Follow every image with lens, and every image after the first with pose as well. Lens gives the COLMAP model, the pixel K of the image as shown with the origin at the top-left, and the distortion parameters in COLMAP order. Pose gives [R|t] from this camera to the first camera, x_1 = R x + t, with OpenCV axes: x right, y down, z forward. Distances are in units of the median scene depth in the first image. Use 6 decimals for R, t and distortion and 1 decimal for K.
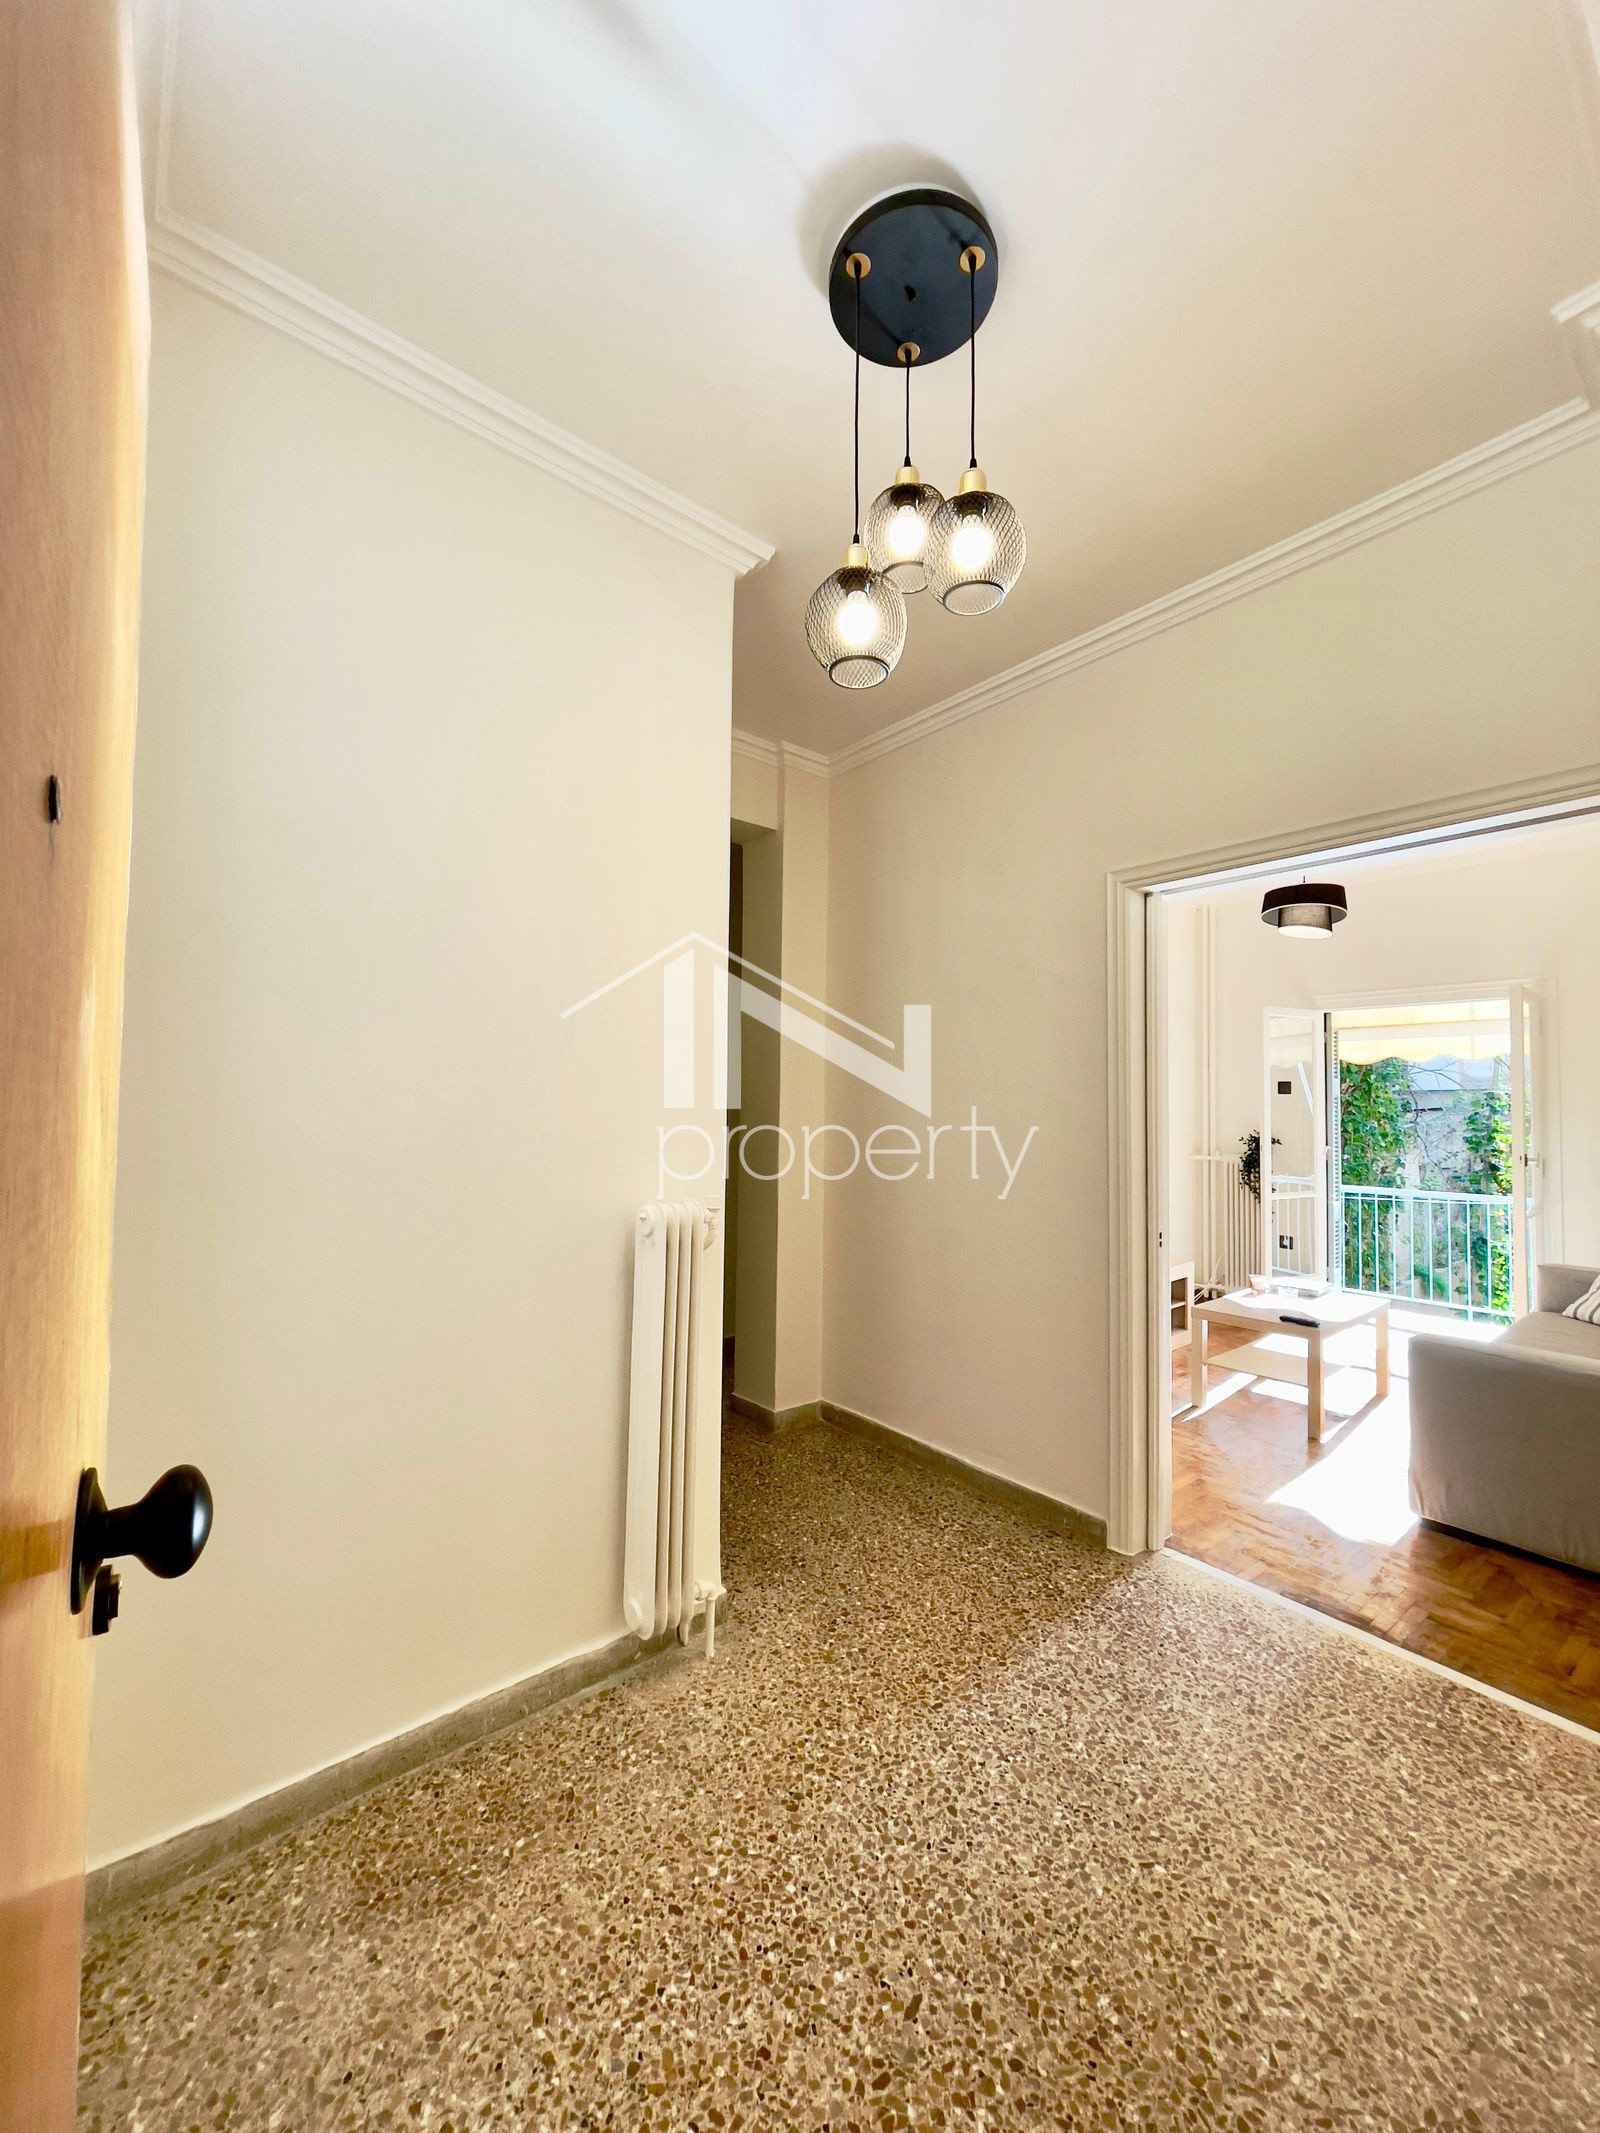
lens RADIAL K [[864.0, 0, 807.7], [0, 864.0, 1070.2], [0, 0, 1]] dist [-0.017806, 0.006417]
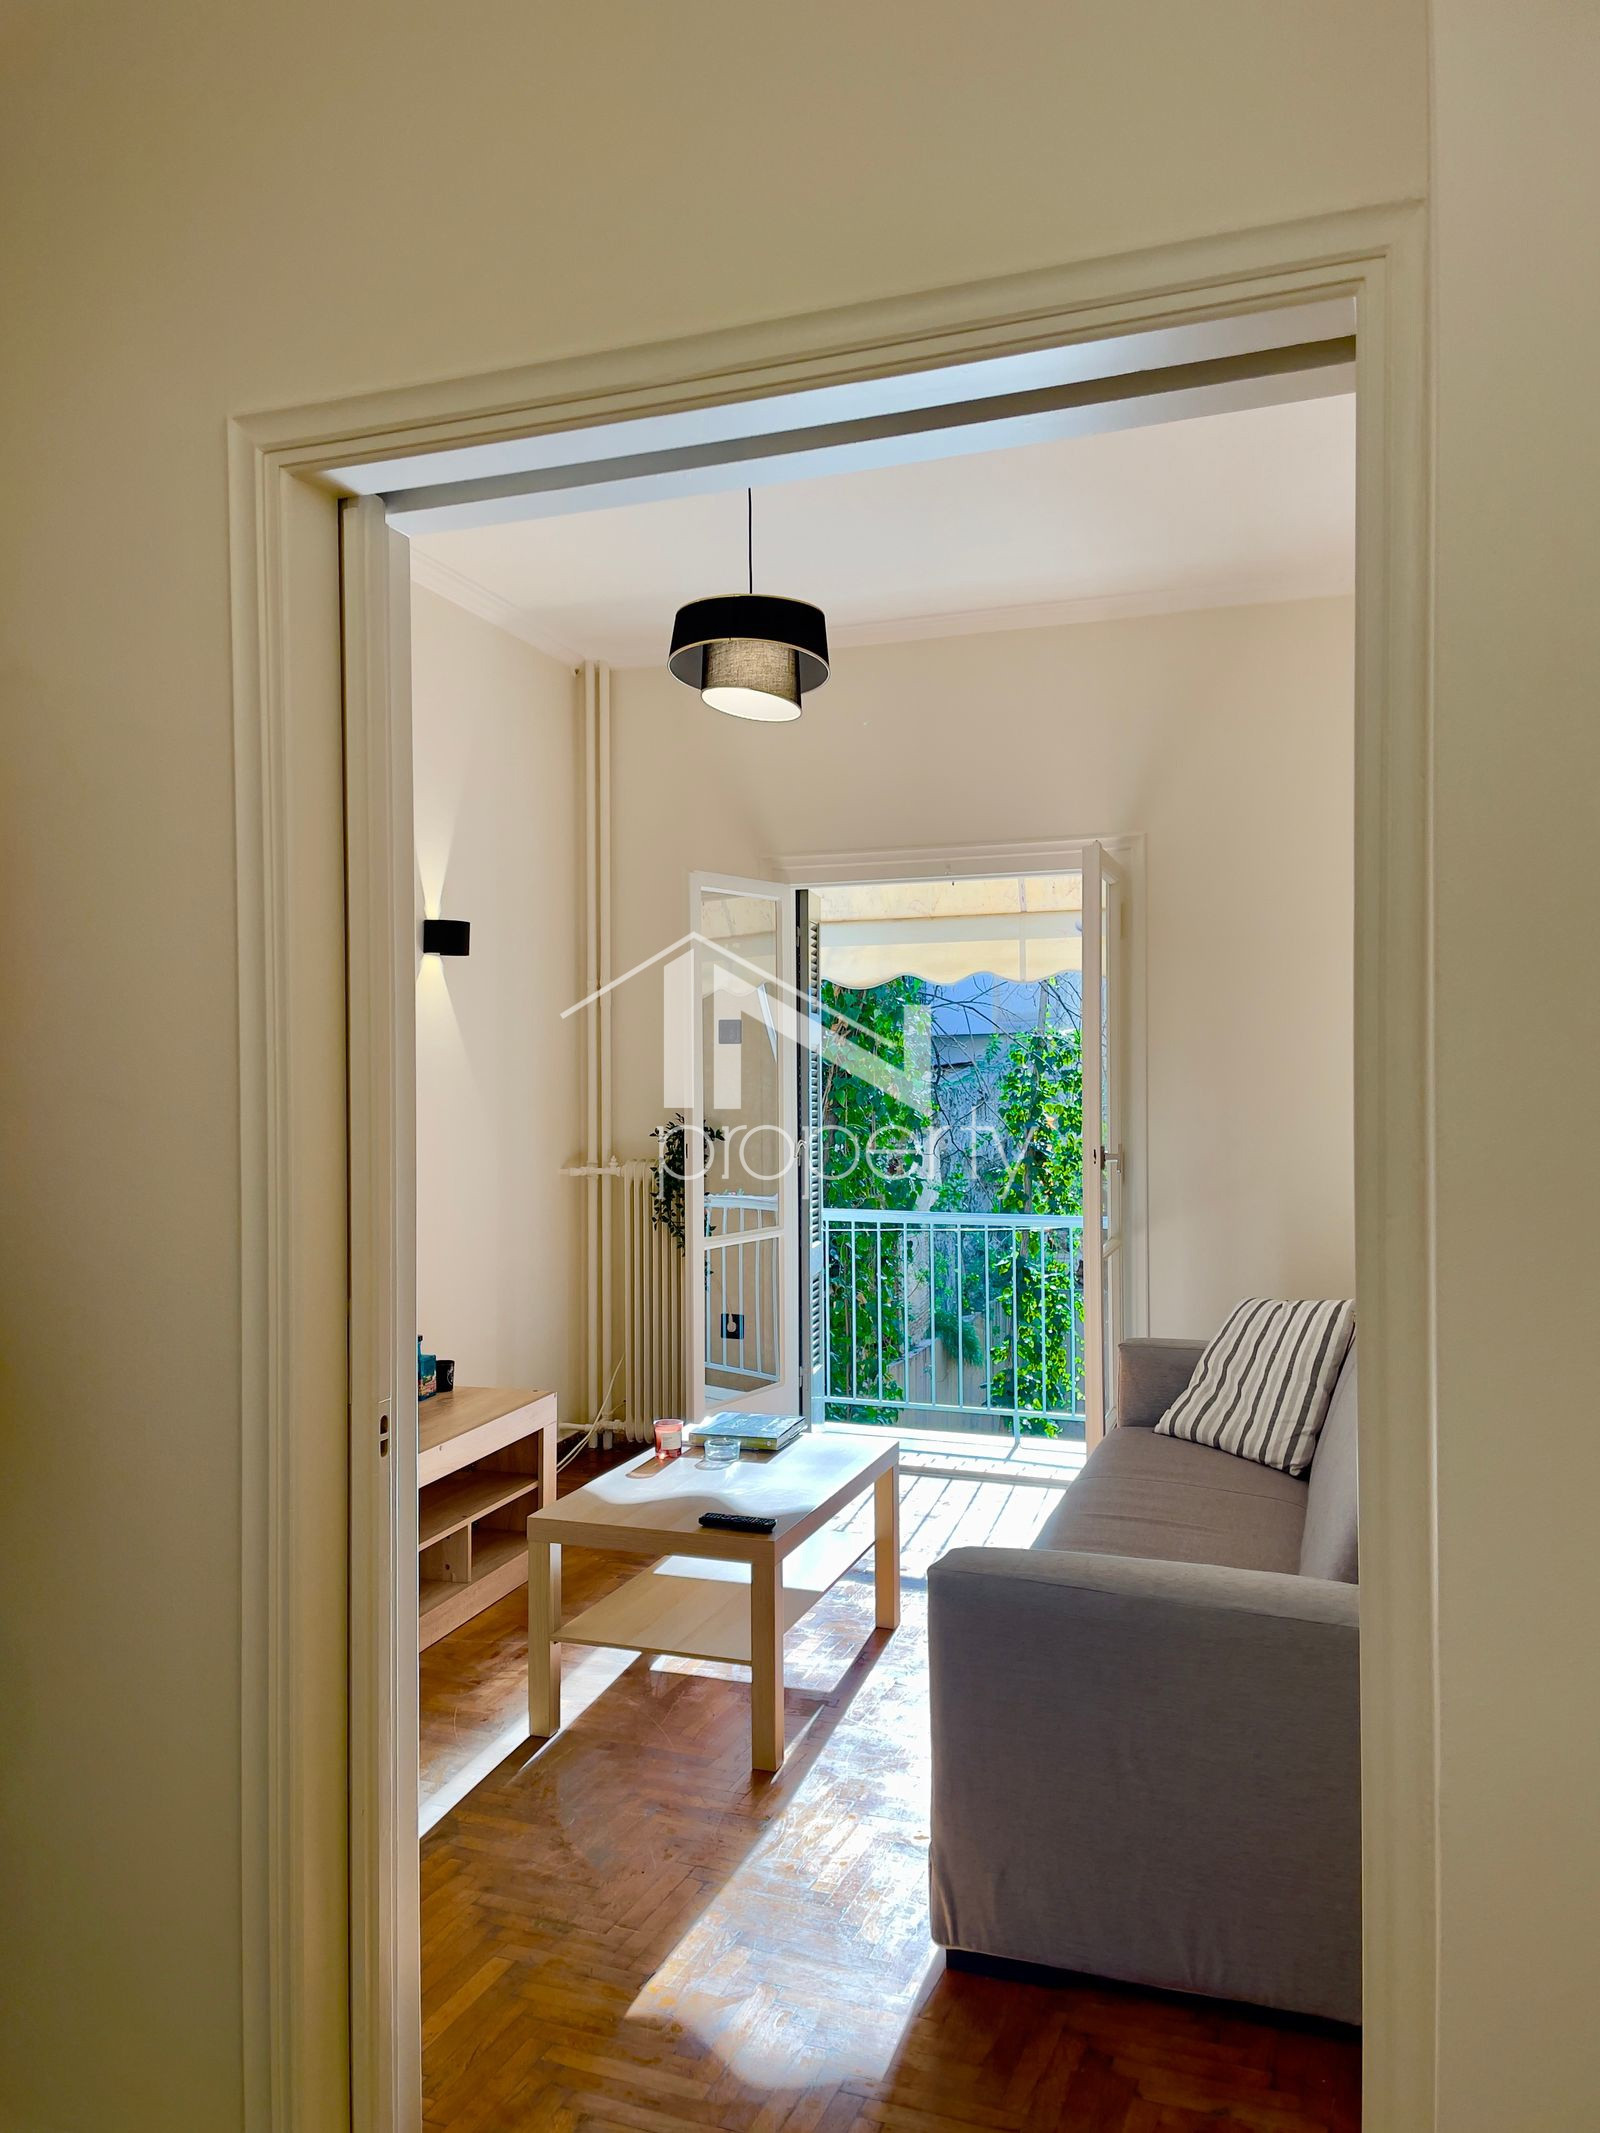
lens RADIAL K [[1606.7, 0, 794.2], [0, 1606.7, 1059.6], [0, 0, 1]] dist [0.079776, -0.098929]
pose [[0.863809, -0.012811, 0.503656, 0.128036], [-0.005684, 0.999365, 0.035167, 0.003568], [-0.503787, -0.033240, 0.863188, 0.185016]]
